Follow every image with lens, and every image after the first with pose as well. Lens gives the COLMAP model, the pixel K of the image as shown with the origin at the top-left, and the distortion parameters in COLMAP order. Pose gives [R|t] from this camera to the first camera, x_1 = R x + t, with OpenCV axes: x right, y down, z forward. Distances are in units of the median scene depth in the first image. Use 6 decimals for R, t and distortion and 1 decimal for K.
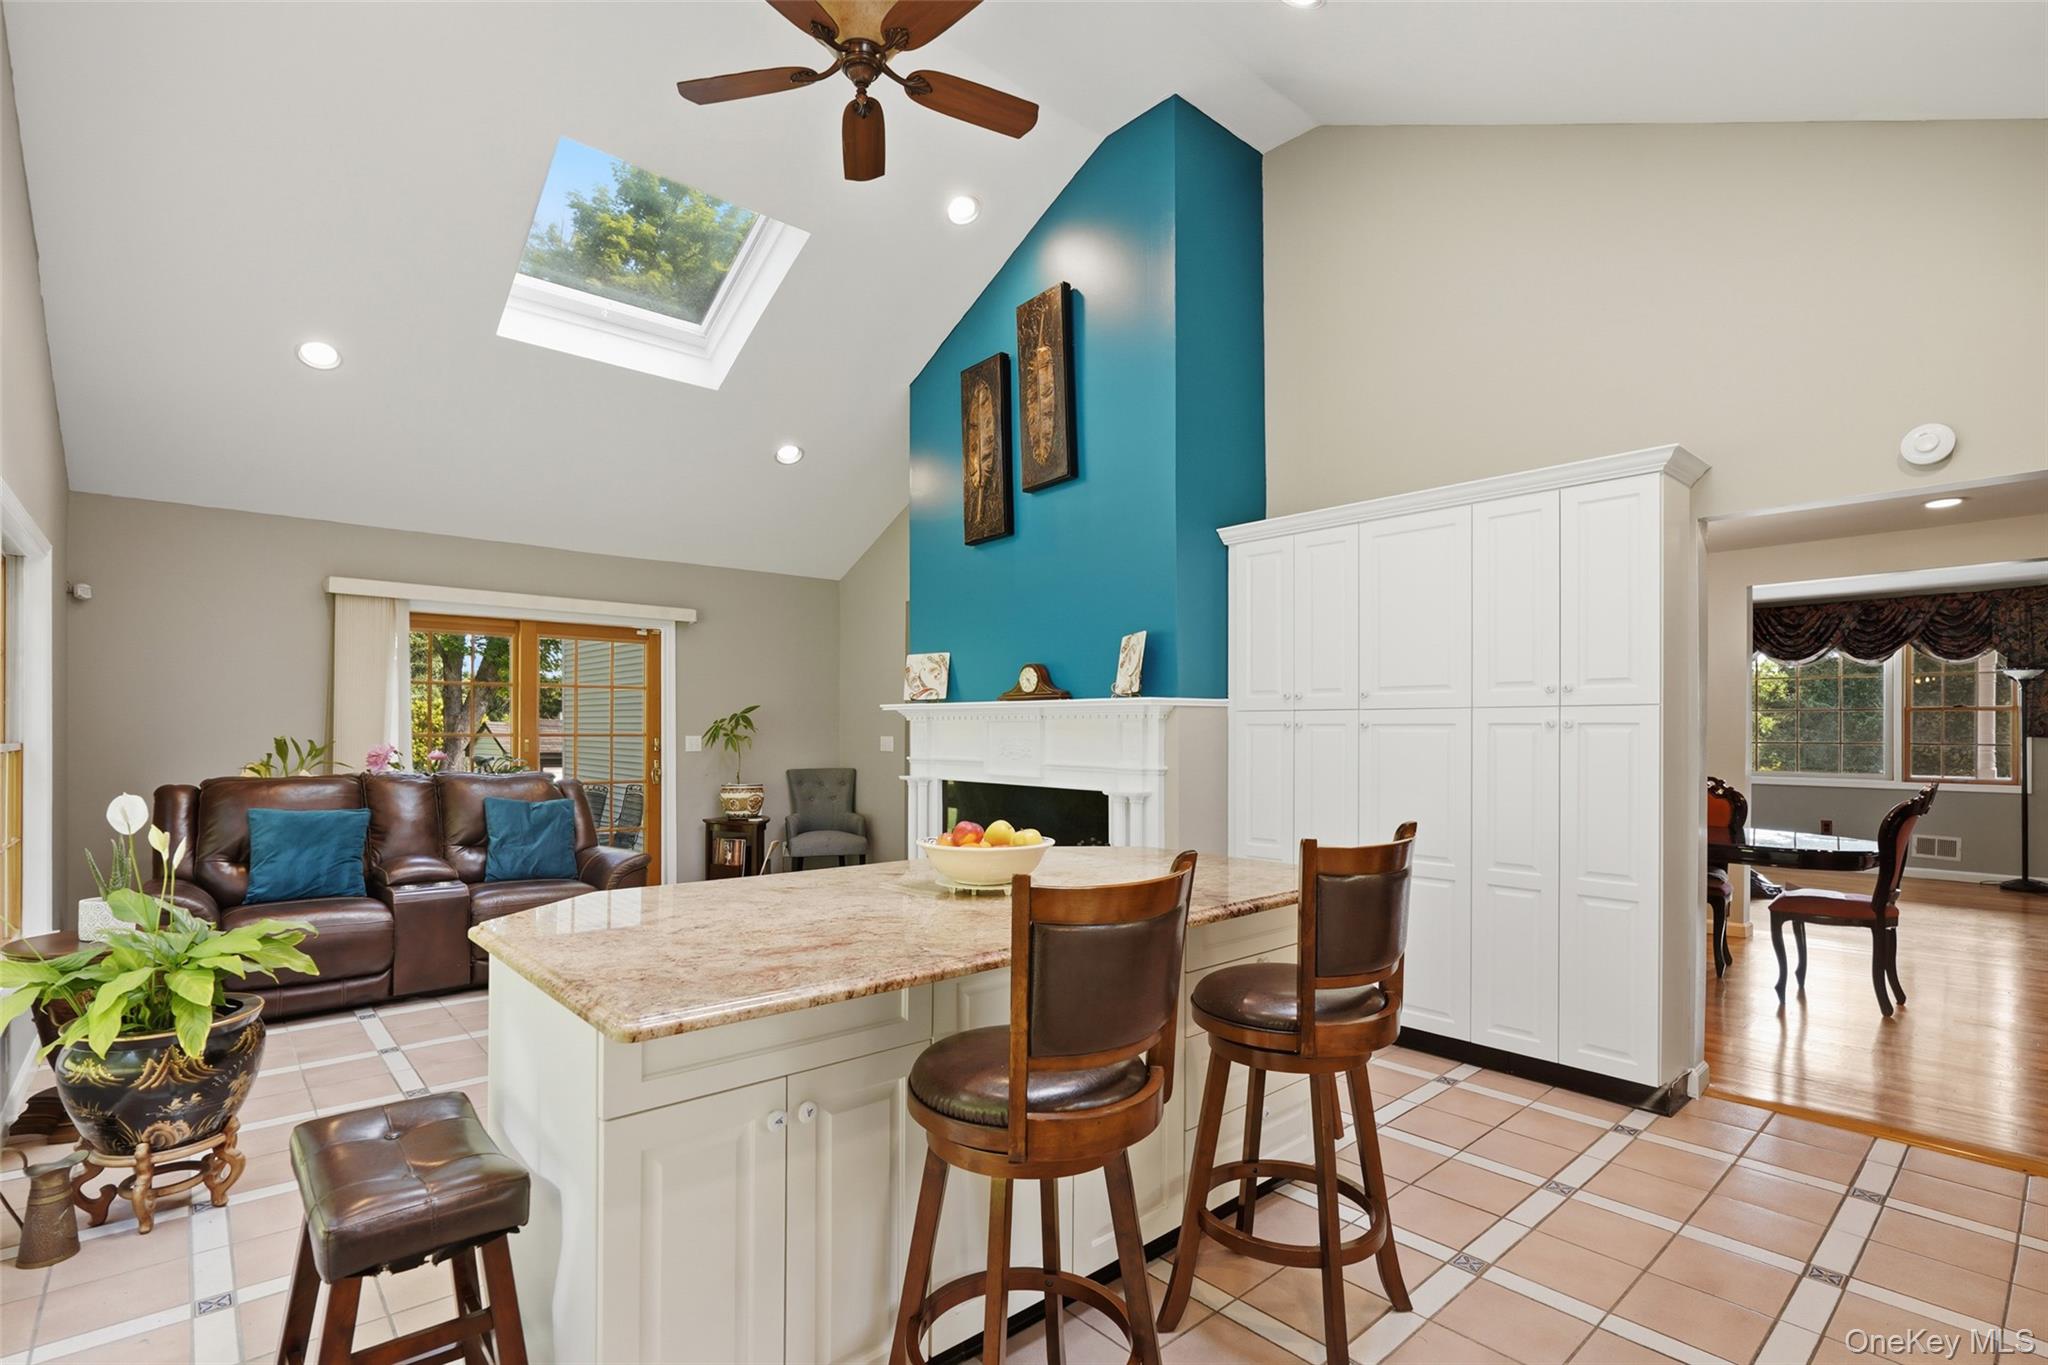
lens RADIAL K [[959.7, 0, 1007.5], [0, 959.7, 707.9], [0, 0, 1]] dist [-0.004074, 0.006009]
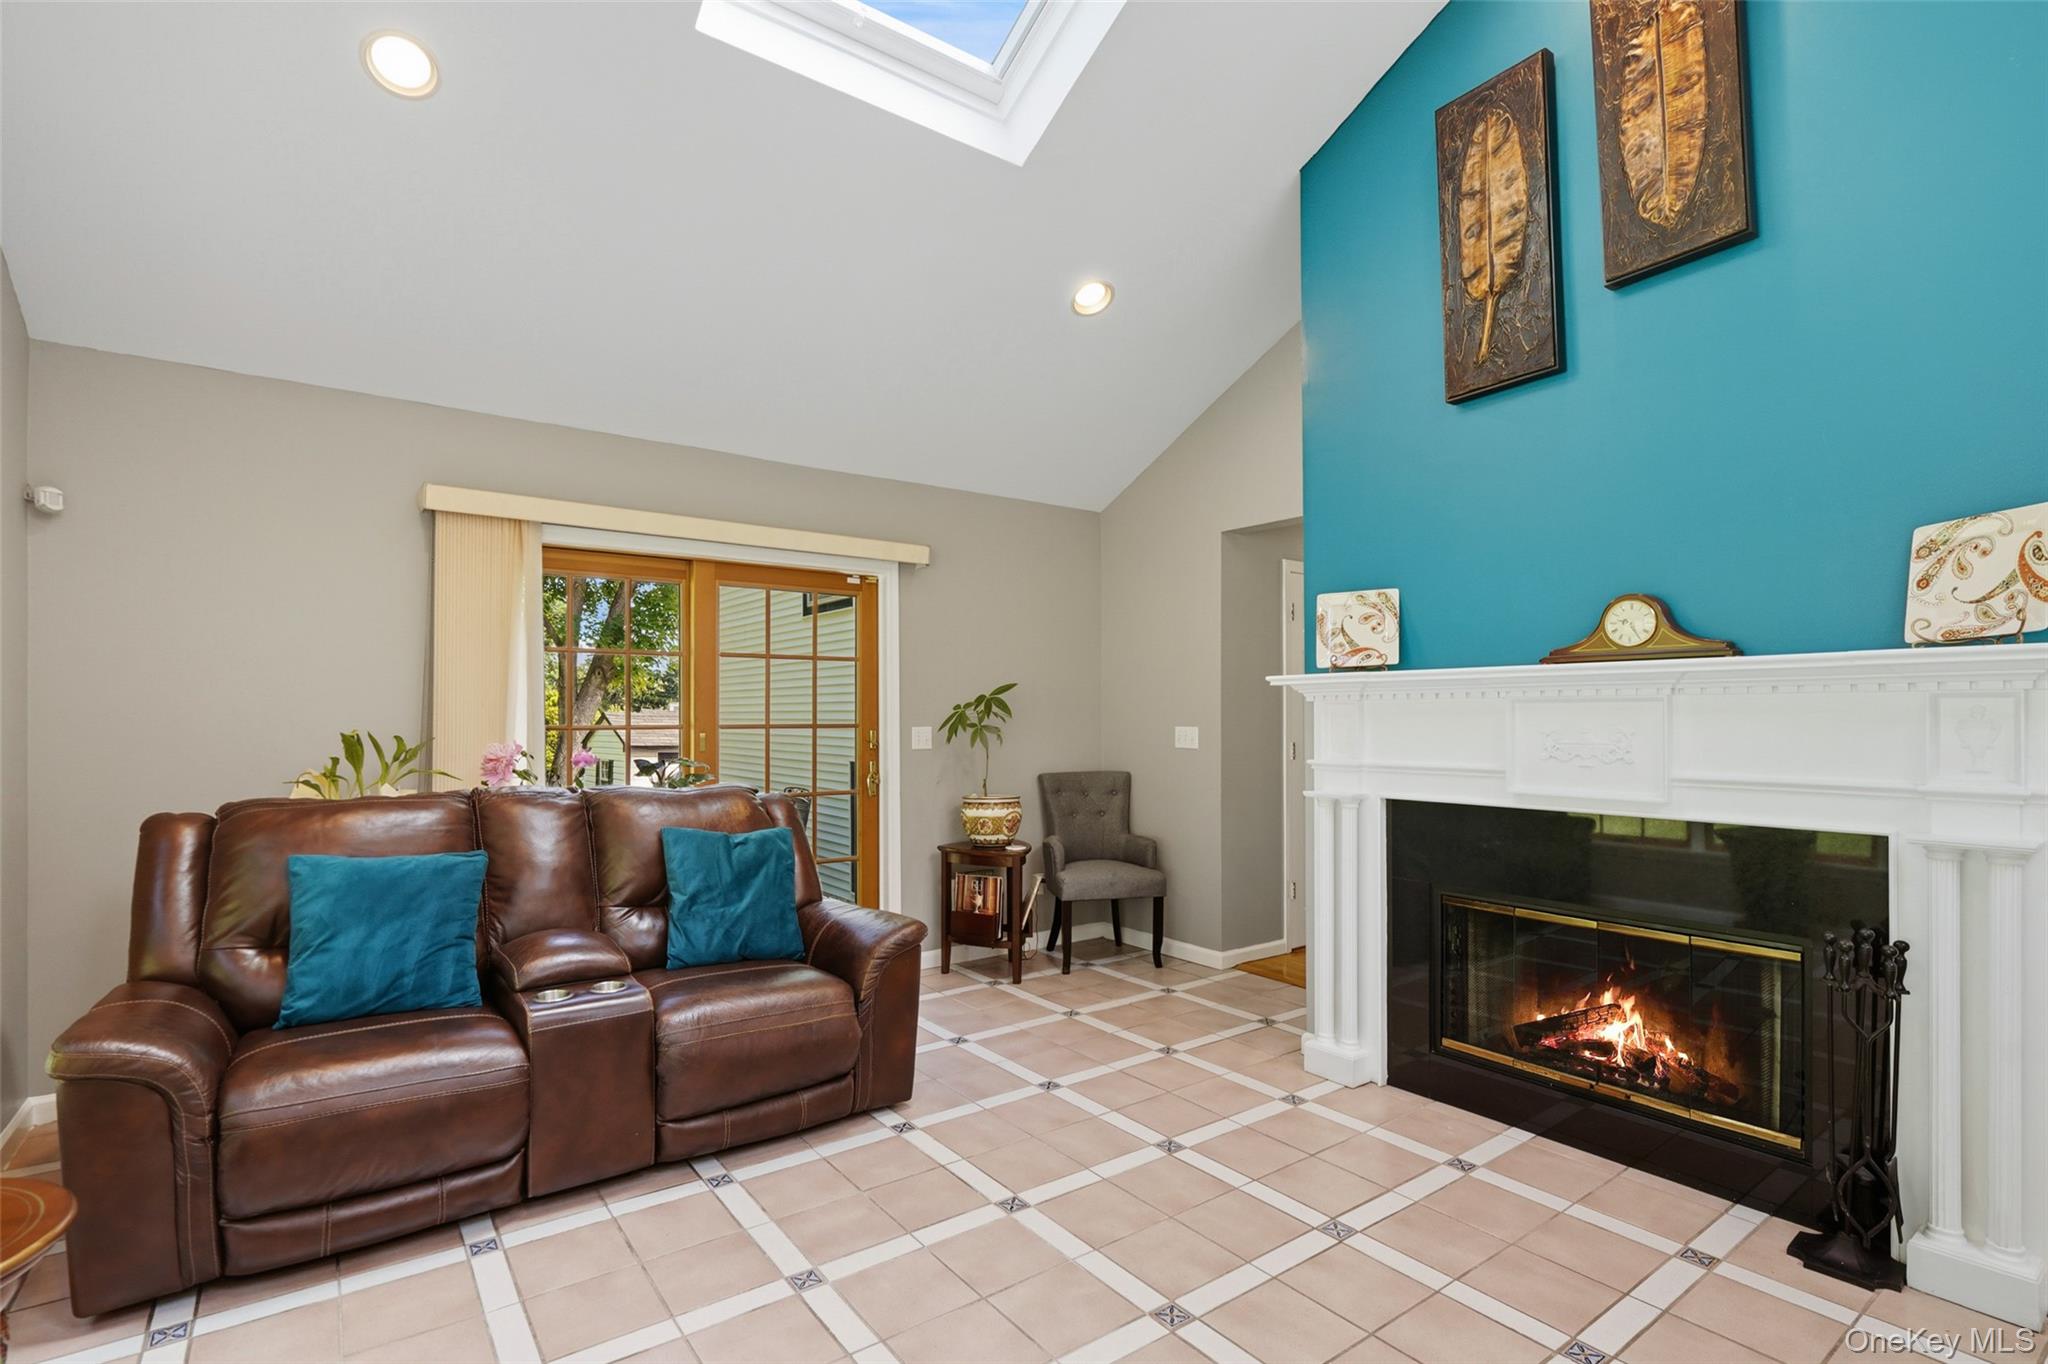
lens RADIAL K [[964.0, 0, 1017.5], [0, 964.0, 691.9], [0, 0, 1]] dist [-0.014038, 0.010765]
pose [[0.996691, -0.006051, -0.081059, -0.268721], [0.005604, 0.999968, -0.005738, 0.010511], [0.081091, 0.005264, 0.996693, 0.403914]]
